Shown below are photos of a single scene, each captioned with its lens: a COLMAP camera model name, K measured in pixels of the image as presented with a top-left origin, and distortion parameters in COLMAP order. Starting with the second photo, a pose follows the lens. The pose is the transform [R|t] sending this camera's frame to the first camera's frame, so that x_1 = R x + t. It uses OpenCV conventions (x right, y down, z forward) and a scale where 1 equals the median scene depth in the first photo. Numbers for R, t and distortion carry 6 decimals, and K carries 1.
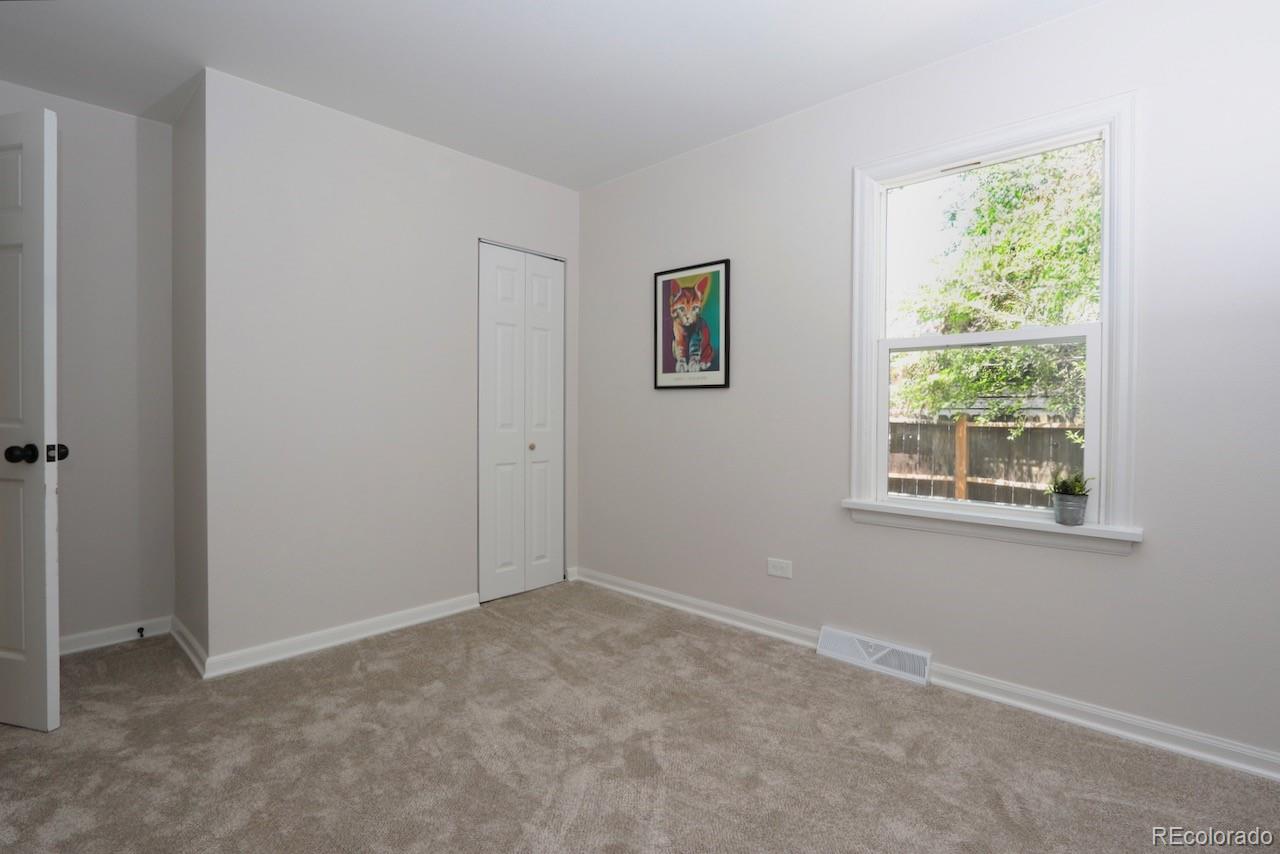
lens RADIAL K [[607.3, 0, 640.0], [0, 607.3, 427.0], [0, 0, 1]] dist [-0.019154, 0.001143]
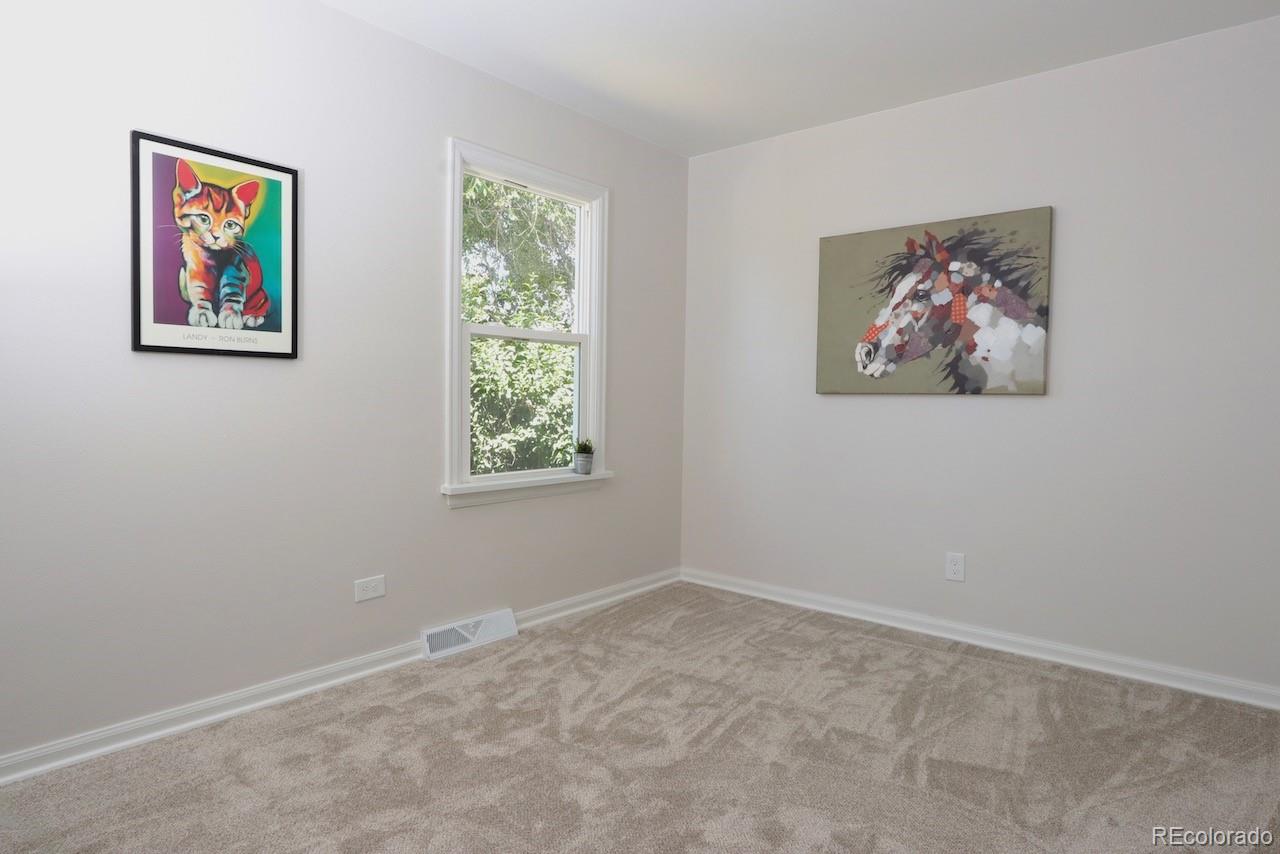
lens RADIAL K [[713.4, 0, 637.8], [0, 713.4, 433.4], [0, 0, 1]] dist [-0.033585, 0.000034]
pose [[-0.042329, -0.059972, 0.997302, -0.644788], [0.010631, 0.998113, 0.060472, -0.023586], [-0.999047, 0.013162, -0.041612, 0.617178]]
